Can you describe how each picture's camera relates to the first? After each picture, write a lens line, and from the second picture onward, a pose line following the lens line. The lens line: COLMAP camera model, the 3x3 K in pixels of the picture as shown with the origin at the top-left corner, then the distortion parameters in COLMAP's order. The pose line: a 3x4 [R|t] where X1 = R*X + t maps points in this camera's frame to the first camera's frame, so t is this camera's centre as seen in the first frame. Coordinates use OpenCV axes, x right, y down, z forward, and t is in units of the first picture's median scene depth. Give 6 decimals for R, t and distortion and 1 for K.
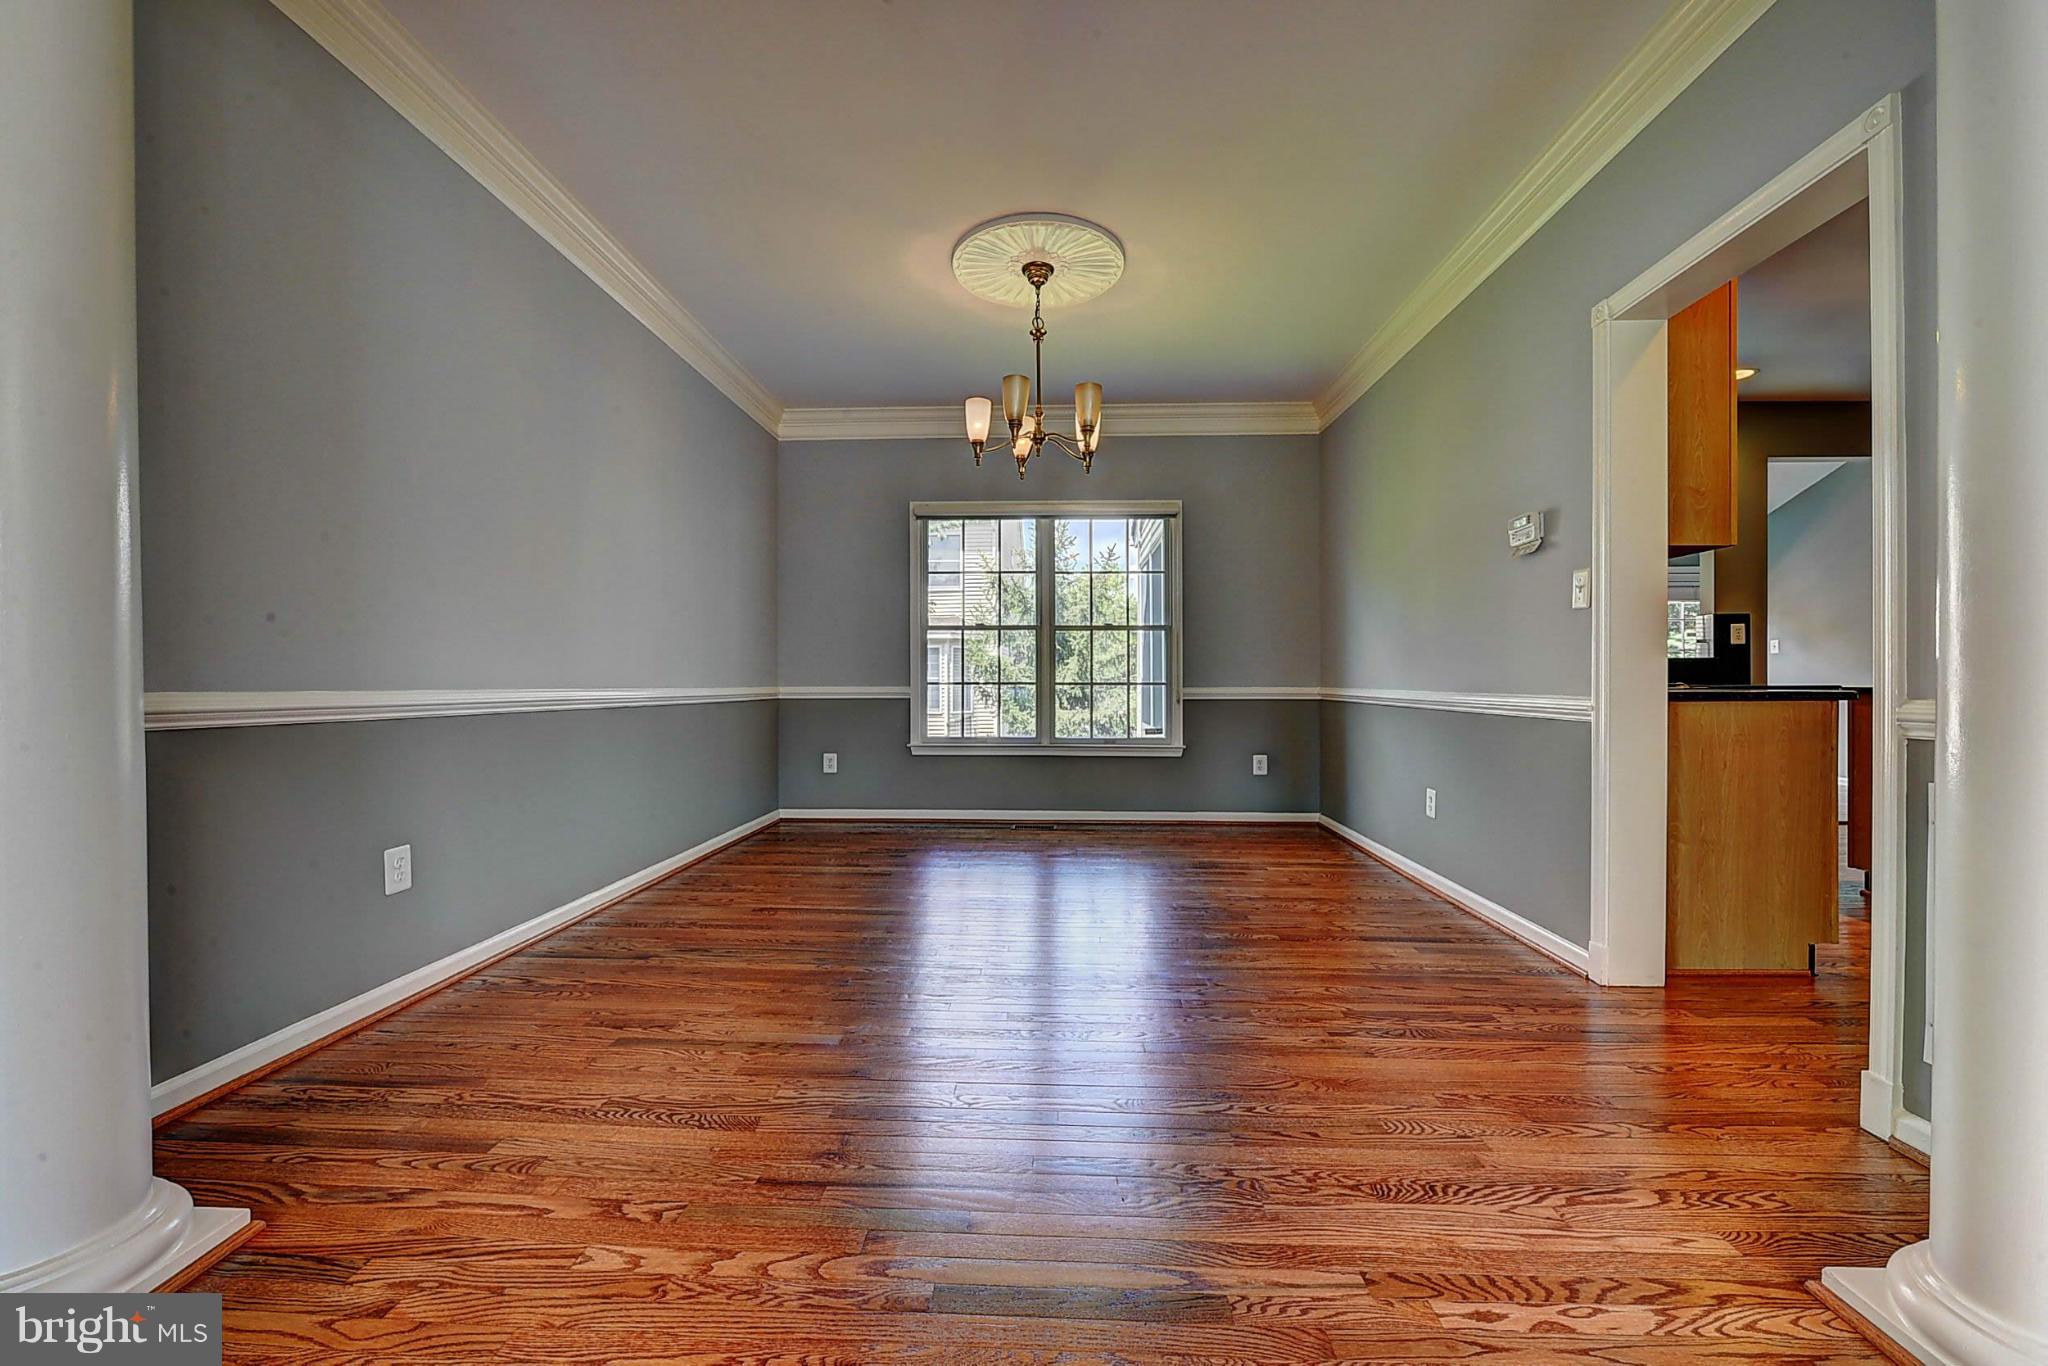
lens RADIAL K [[809.0, 0, 1026.7], [0, 809.0, 684.1], [0, 0, 1]] dist [-0.003882, -0.001559]
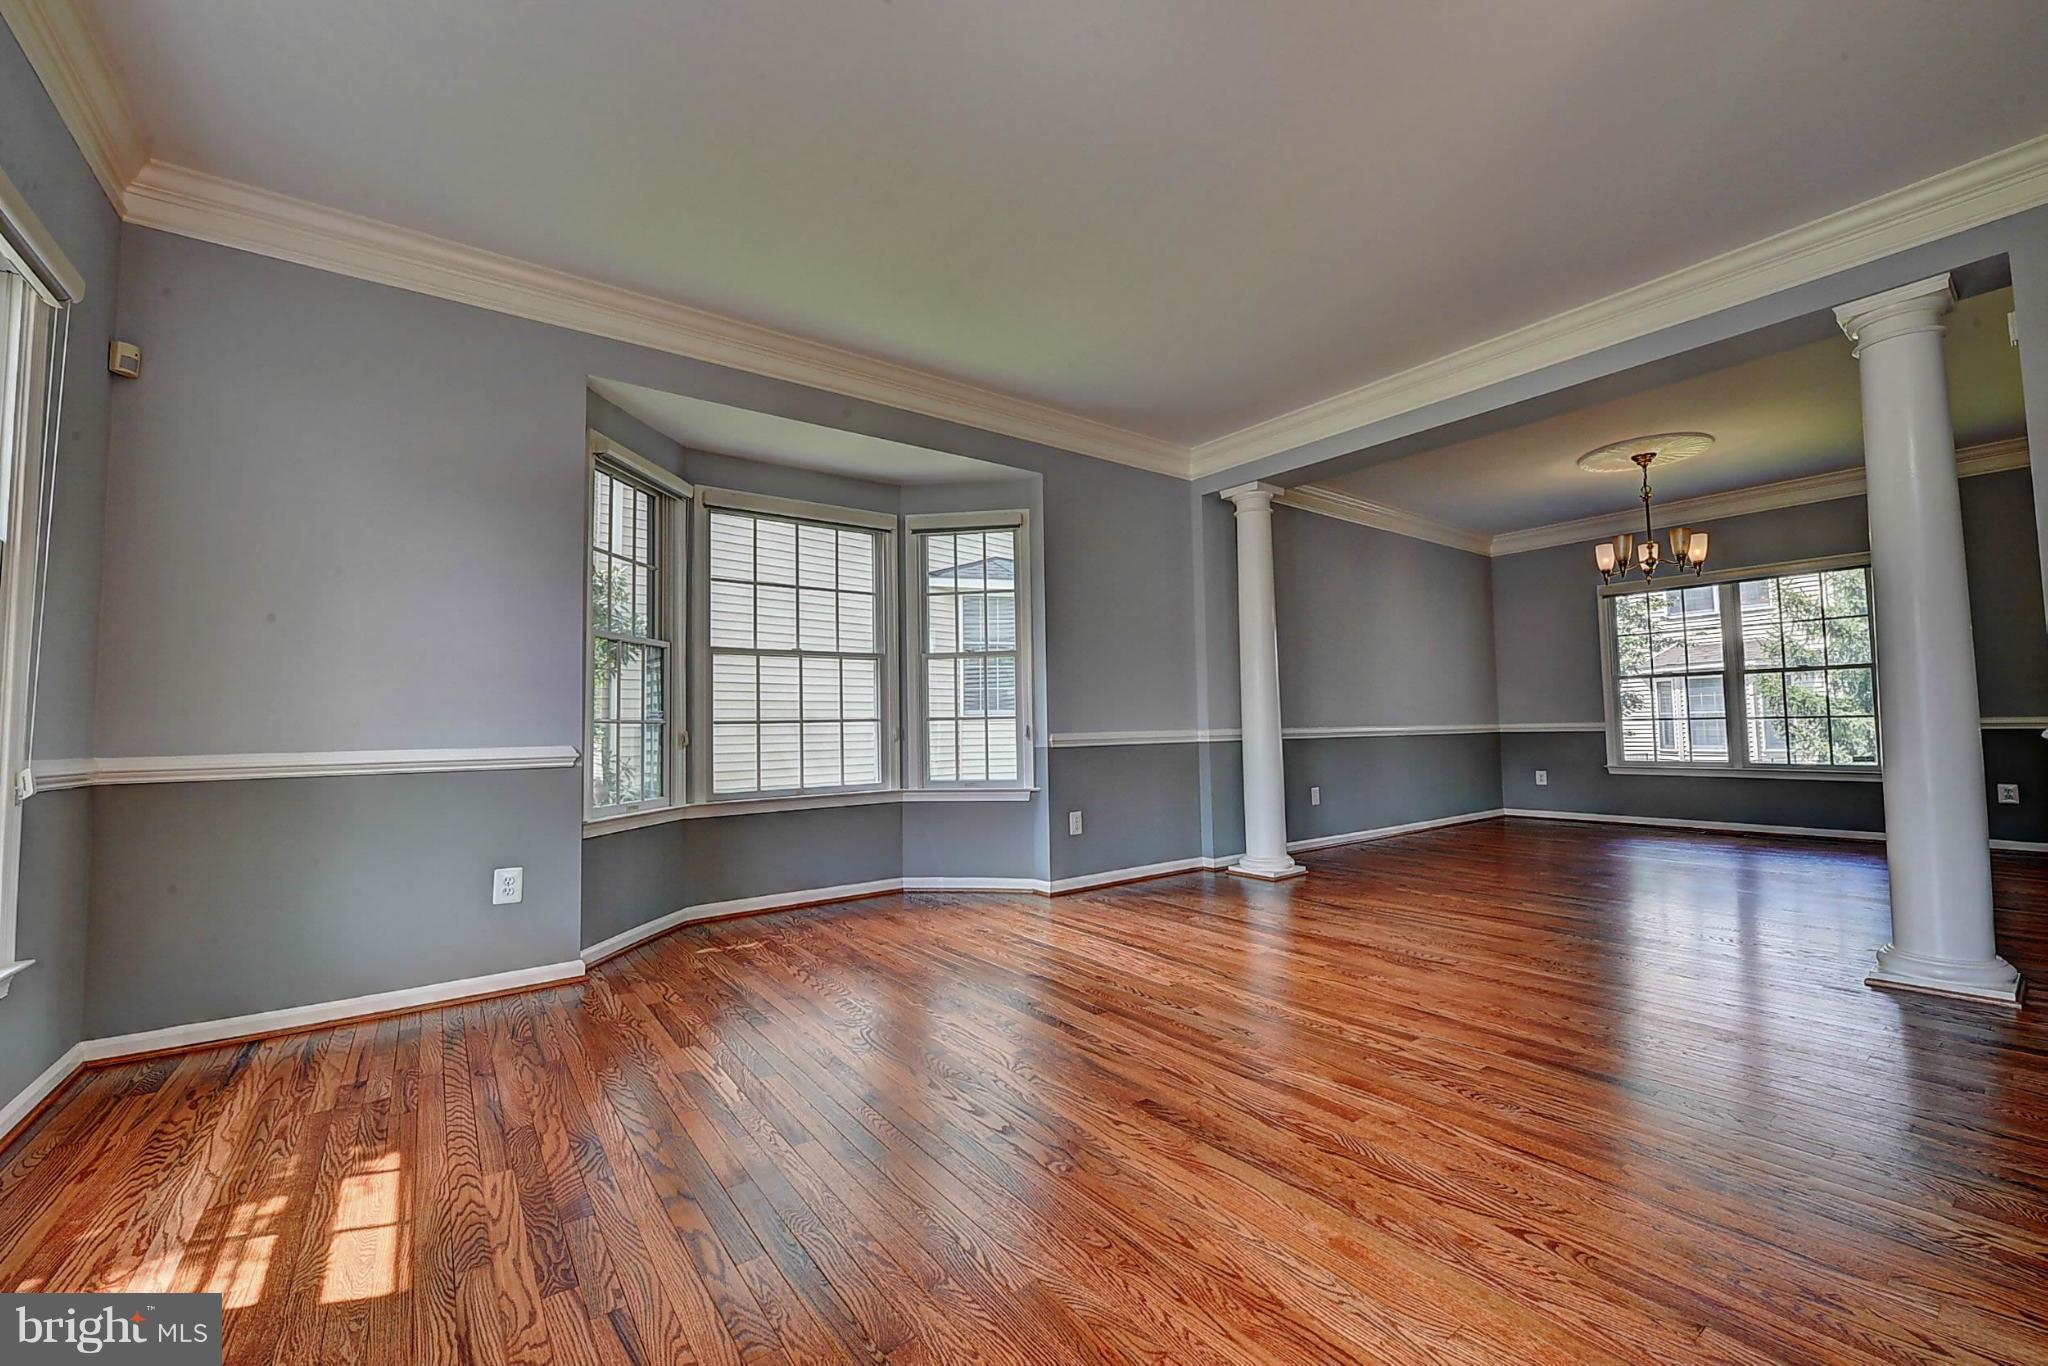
lens RADIAL K [[809.0, 0, 1021.4], [0, 809.0, 683.4], [0, 0, 1]] dist [-0.003882, -0.001559]
pose [[0.629554, -0.054576, -0.775037, 0.288911], [0.017967, 0.998286, -0.055702, -0.003941], [0.776749, 0.021142, 0.629456, -0.600828]]
